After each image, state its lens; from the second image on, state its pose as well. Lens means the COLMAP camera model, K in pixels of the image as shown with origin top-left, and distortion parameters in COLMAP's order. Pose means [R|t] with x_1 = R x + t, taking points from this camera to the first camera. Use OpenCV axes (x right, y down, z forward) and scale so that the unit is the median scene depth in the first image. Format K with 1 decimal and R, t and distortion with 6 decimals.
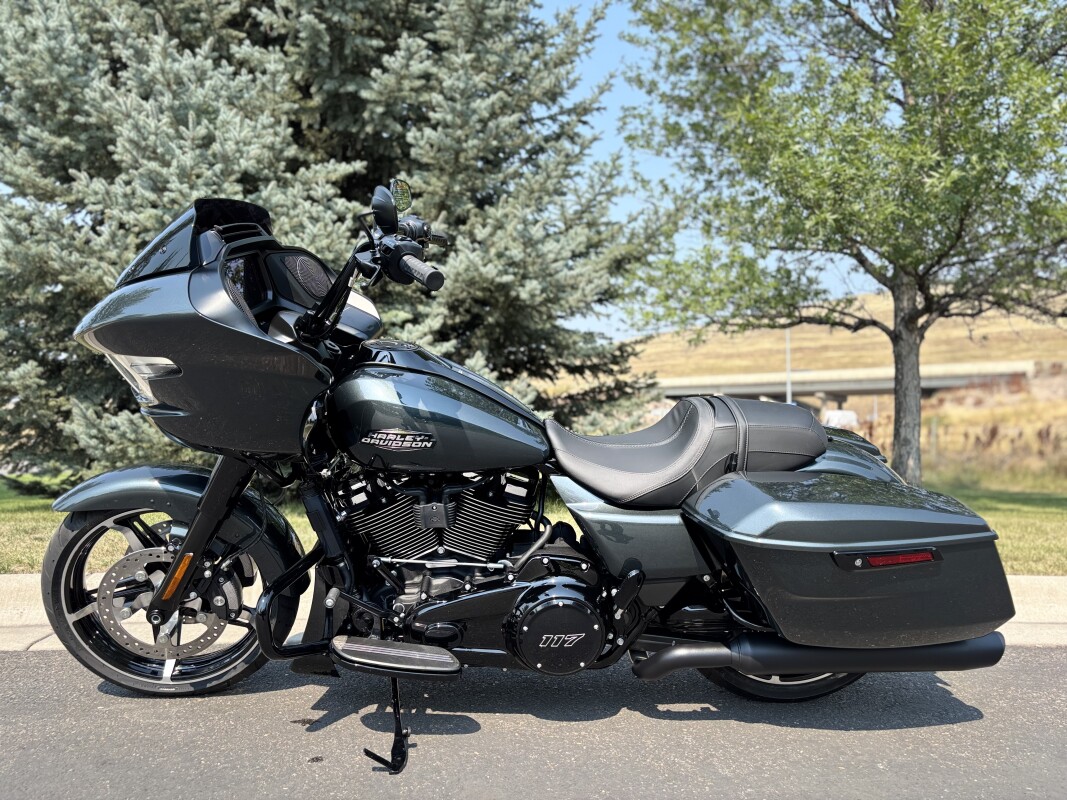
lens RADIAL K [[811.3, 0, 539.2], [0, 811.3, 404.2], [0, 0, 1]] dist [0.004322, -0.000294]
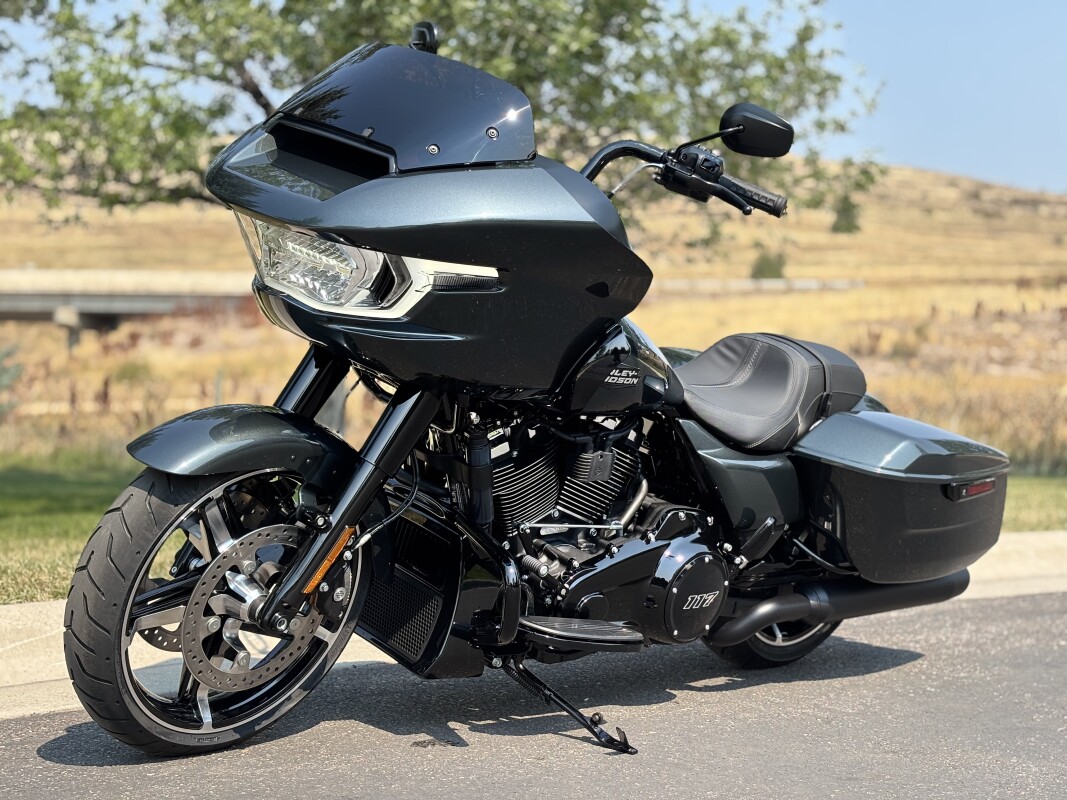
lens RADIAL K [[1567.1, 0, 514.8], [0, 1567.1, 400.0], [0, 0, 1]] dist [0.170207, -0.727421]
pose [[0.764547, -0.002891, 0.644561, -1.200001], [-0.021440, 0.999323, 0.029913, 0.020717], [-0.644211, -0.036689, 0.763967, -0.182597]]
